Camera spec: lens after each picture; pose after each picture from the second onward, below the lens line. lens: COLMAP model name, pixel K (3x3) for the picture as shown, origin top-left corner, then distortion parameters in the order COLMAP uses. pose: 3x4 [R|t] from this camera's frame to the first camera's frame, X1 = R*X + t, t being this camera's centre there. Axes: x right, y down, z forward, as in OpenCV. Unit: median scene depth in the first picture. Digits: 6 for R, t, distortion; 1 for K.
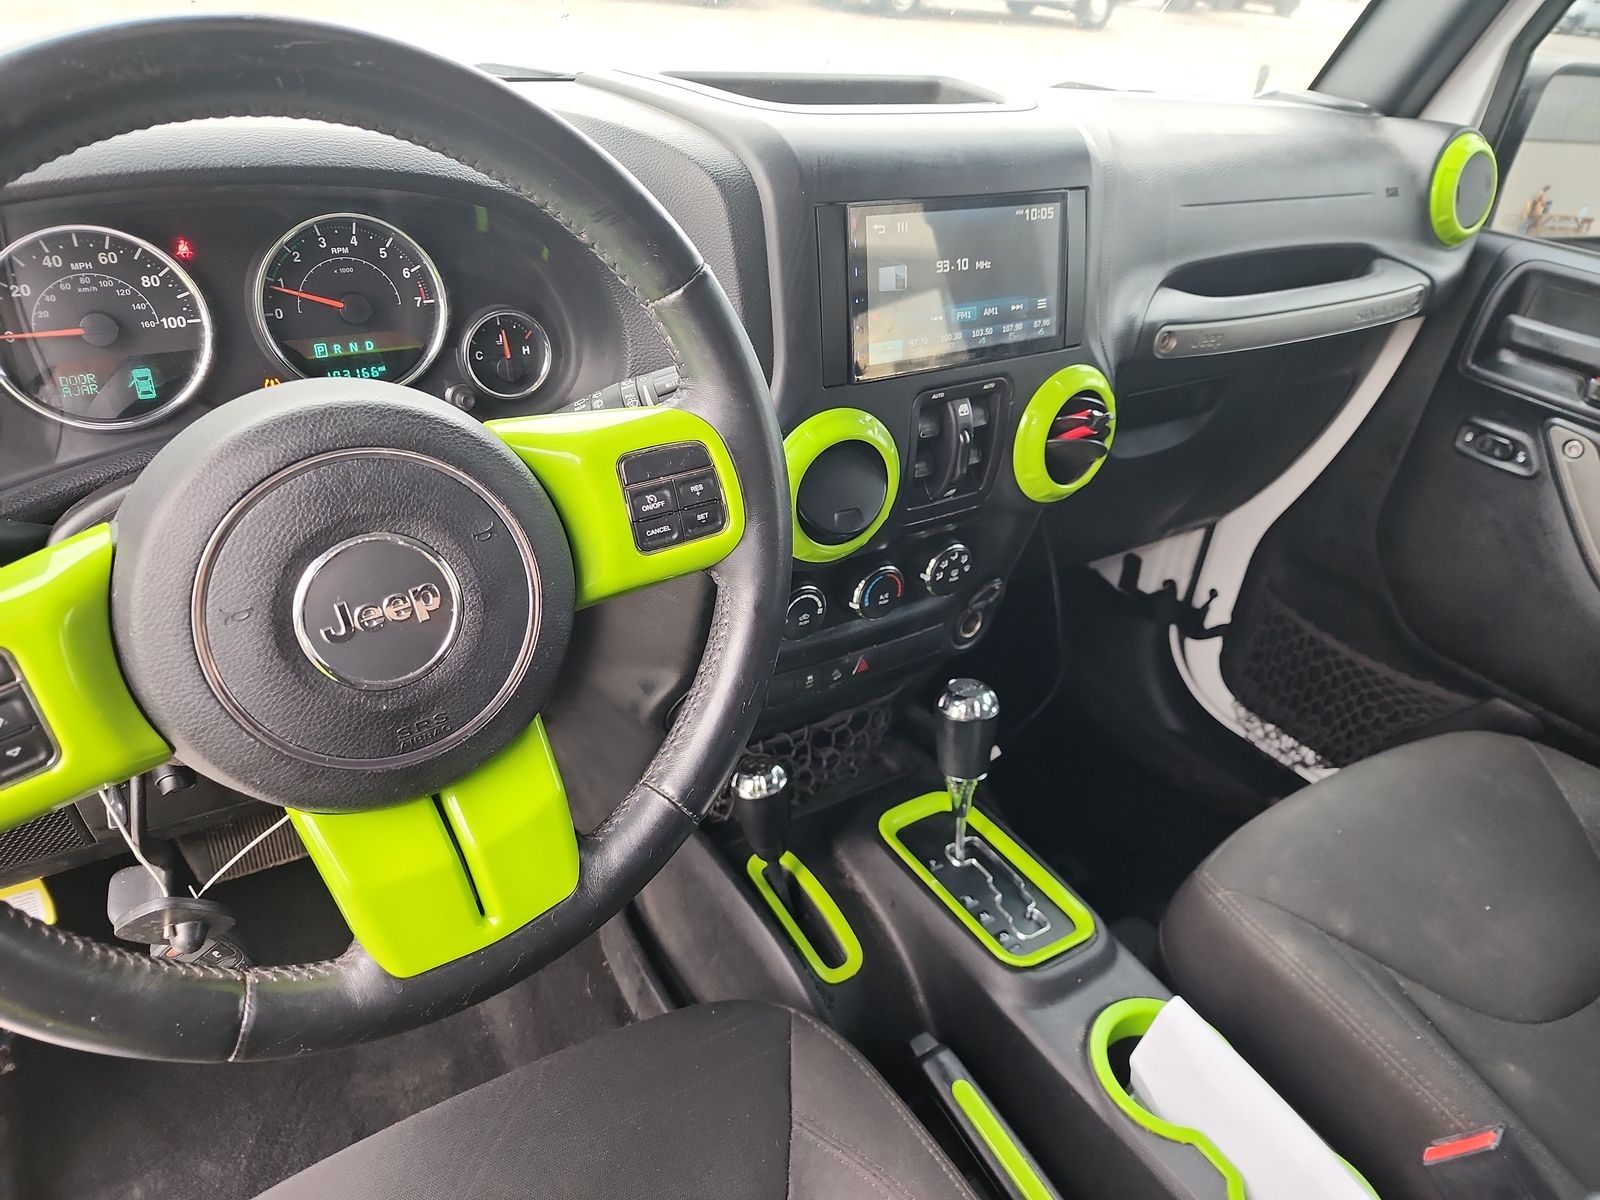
lens RADIAL K [[1064.6, 0, 794.0], [0, 1064.6, 553.6], [0, 0, 1]] dist [0.056713, -0.061990]
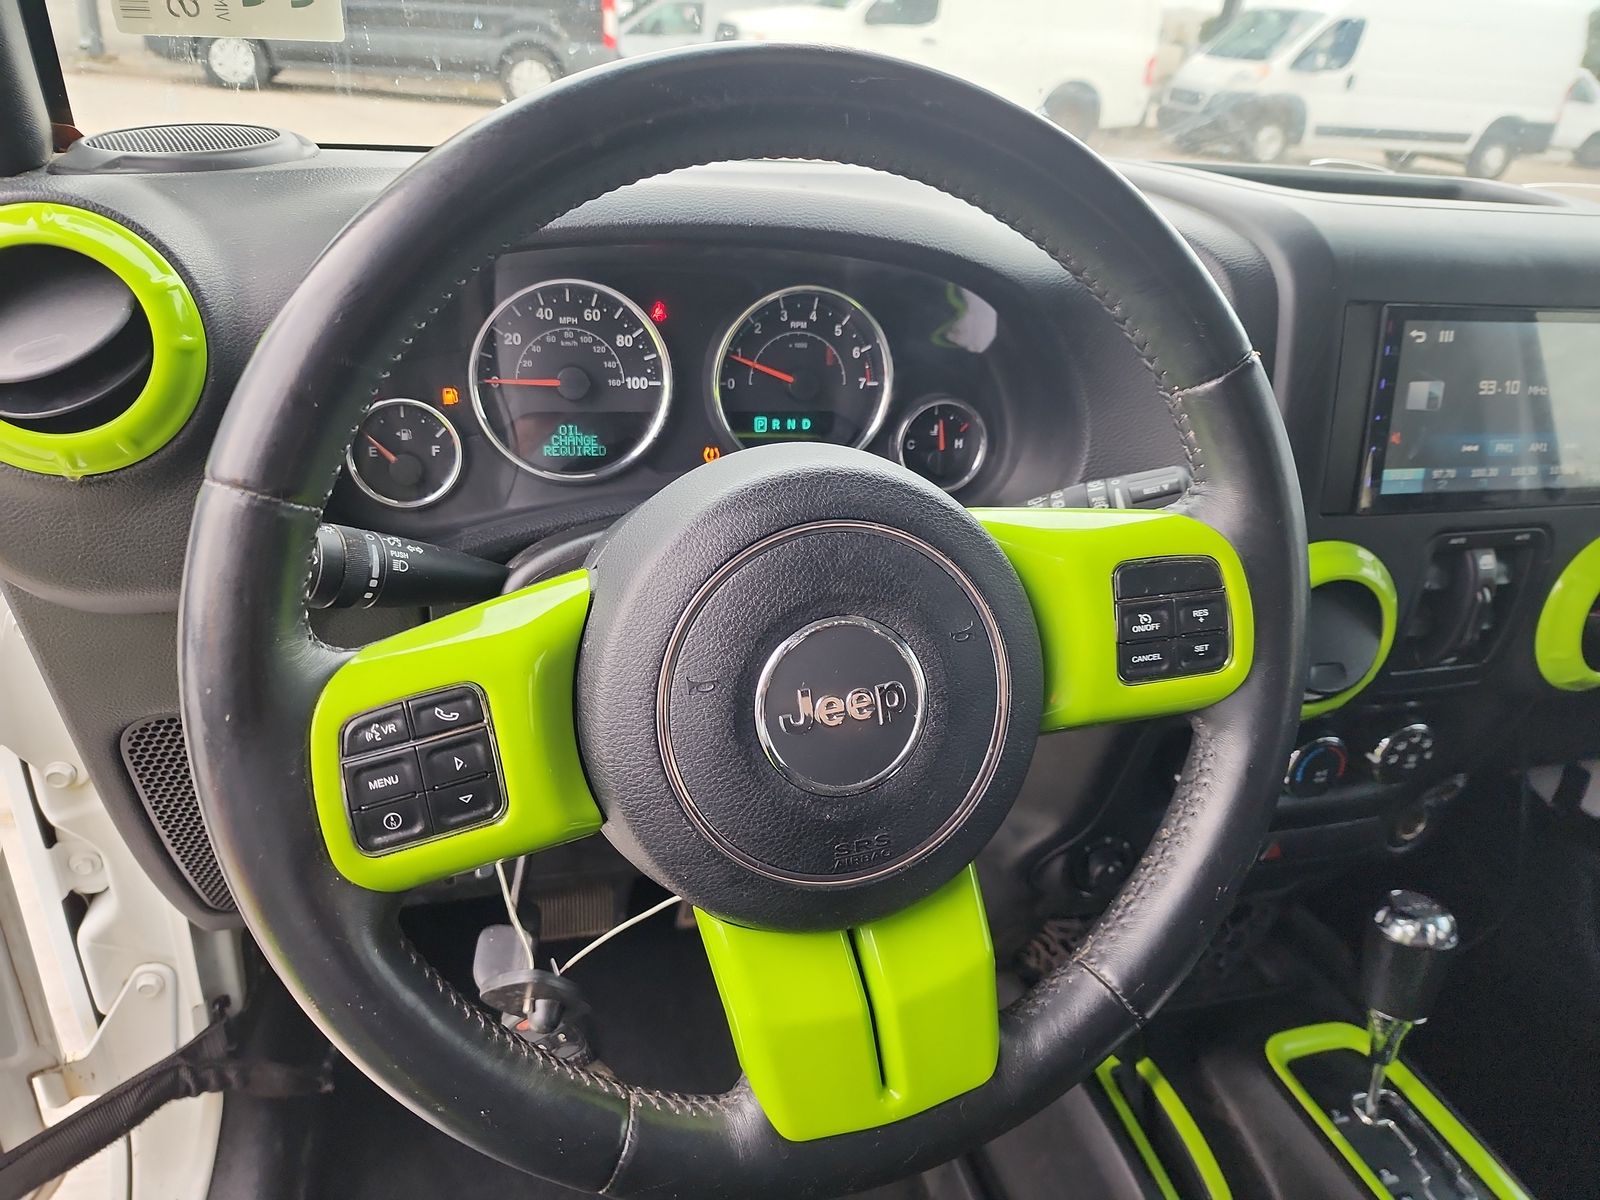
lens RADIAL K [[1064.6, 0, 794.0], [0, 1064.6, 553.6], [0, 0, 1]] dist [0.056713, -0.061990]
pose [[0.957666, 0.116510, -0.263253, -0.155502], [-0.145492, 0.984945, -0.093361, 0.013952], [0.248412, 0.127710, 0.960199, 0.102286]]
